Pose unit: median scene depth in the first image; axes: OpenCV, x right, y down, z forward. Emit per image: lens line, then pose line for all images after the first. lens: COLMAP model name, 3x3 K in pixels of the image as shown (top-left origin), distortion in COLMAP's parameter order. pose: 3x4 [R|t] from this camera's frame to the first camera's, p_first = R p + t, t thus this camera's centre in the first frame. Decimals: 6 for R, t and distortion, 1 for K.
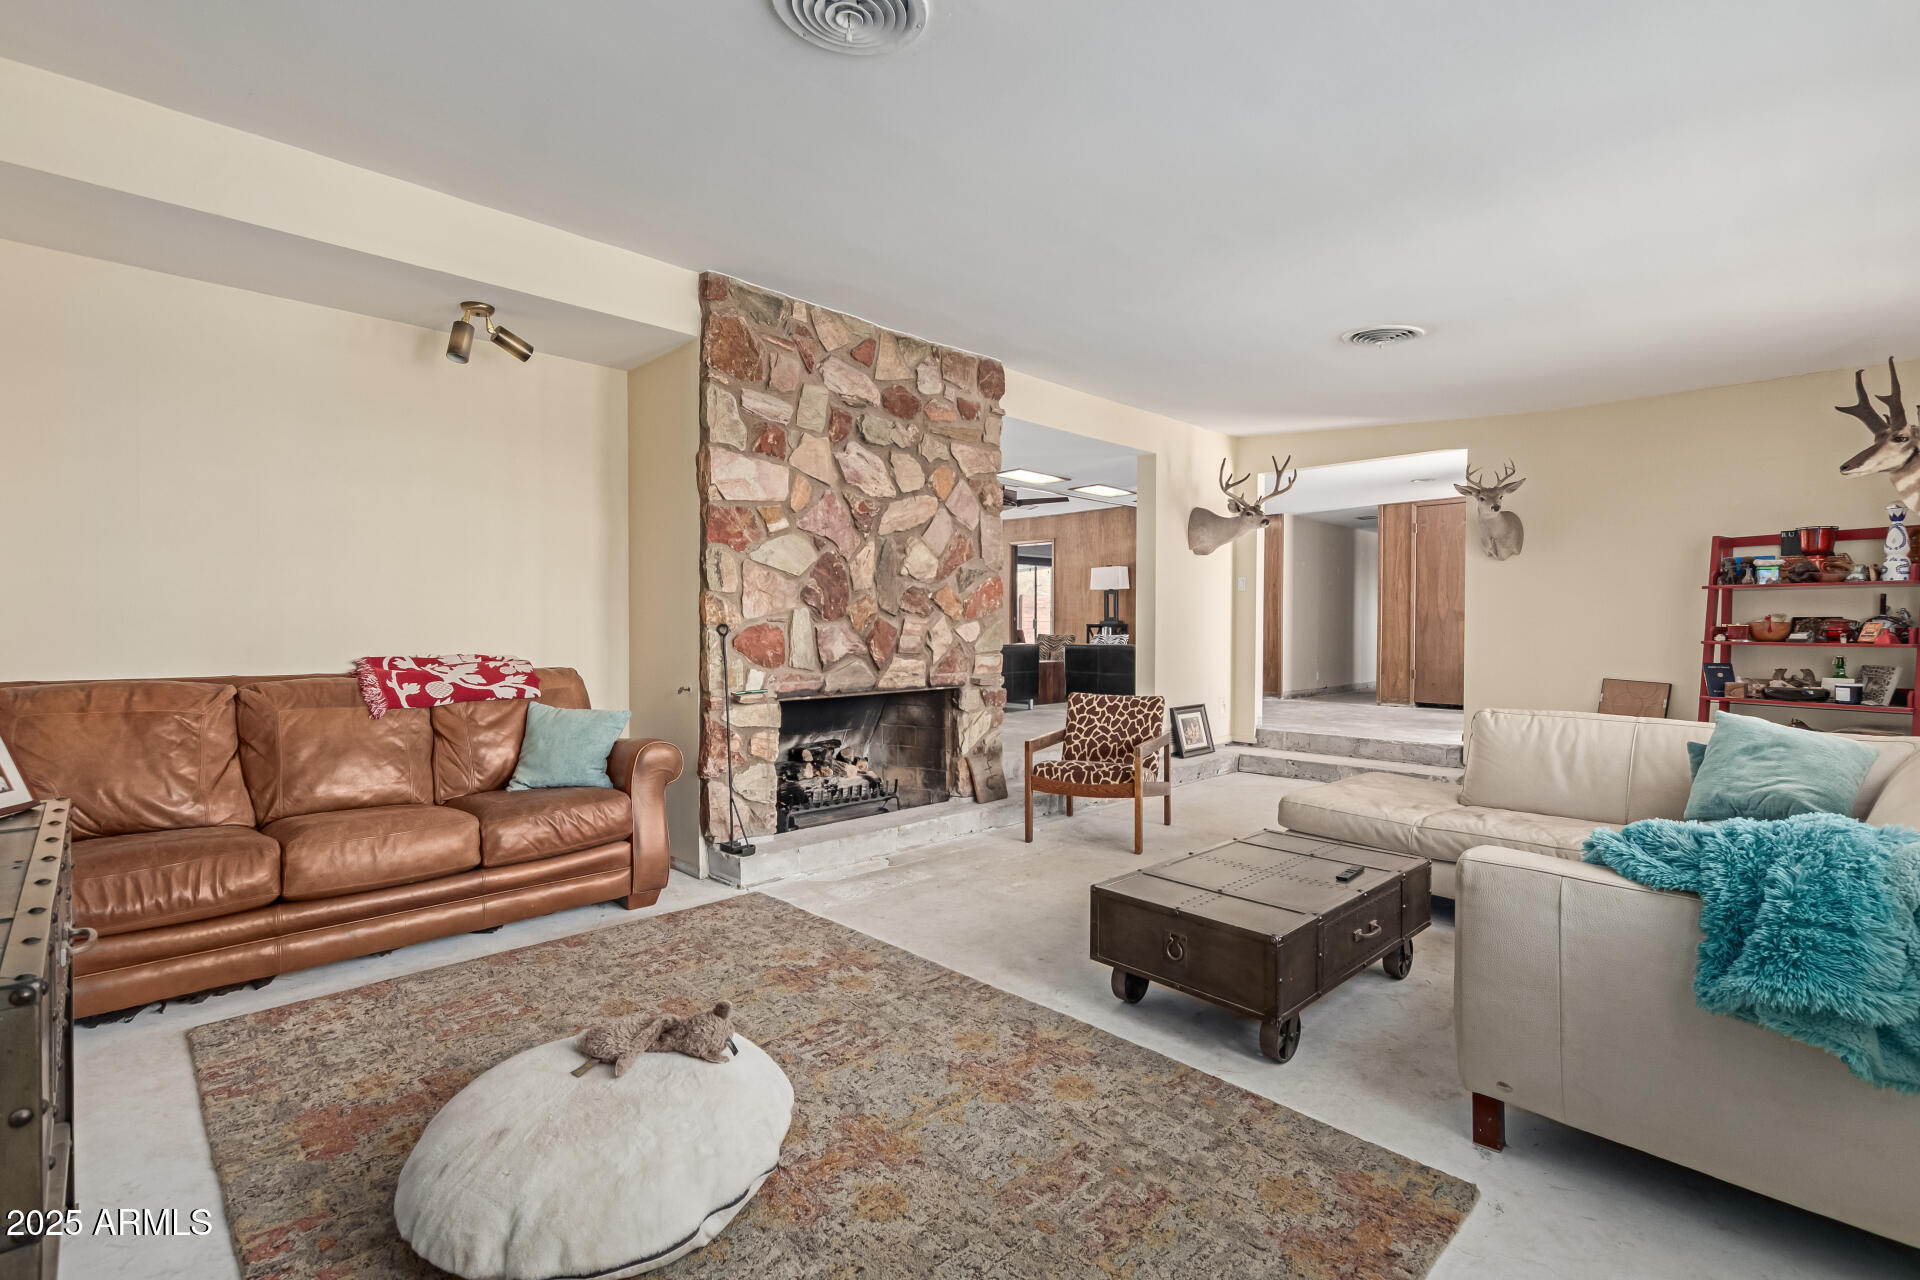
lens RADIAL K [[882.9, 0, 953.7], [0, 882.9, 635.5], [0, 0, 1]] dist [0.000472, -0.001985]
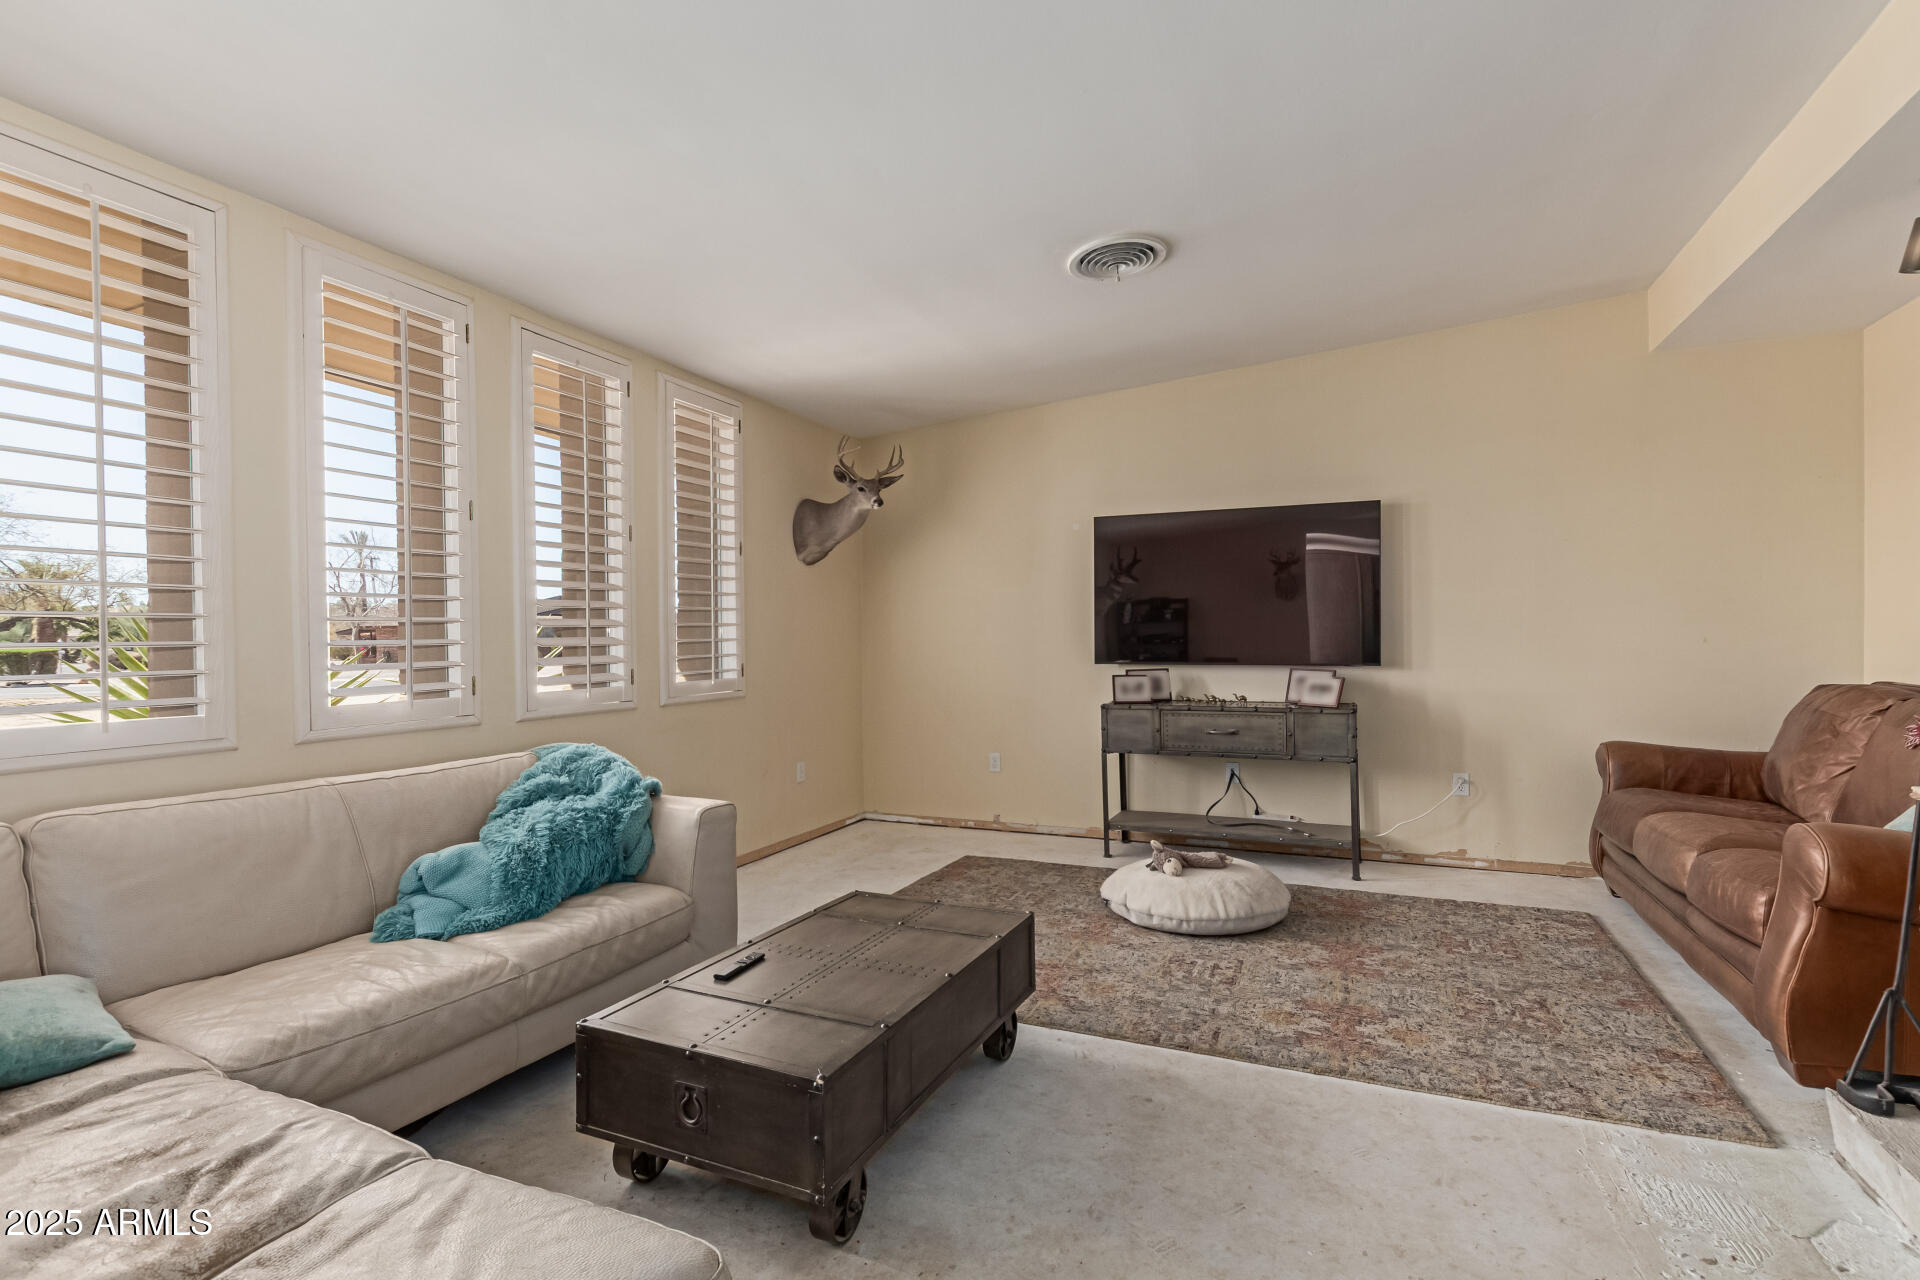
lens RADIAL K [[882.9, 0, 957.5], [0, 882.9, 640.6], [0, 0, 1]] dist [0.000472, -0.001985]
pose [[-0.927958, 0.005863, -0.372640, 0.515083], [0.002011, 0.999940, 0.010725, -0.010491], [0.372680, 0.009203, -0.927914, 1.638003]]
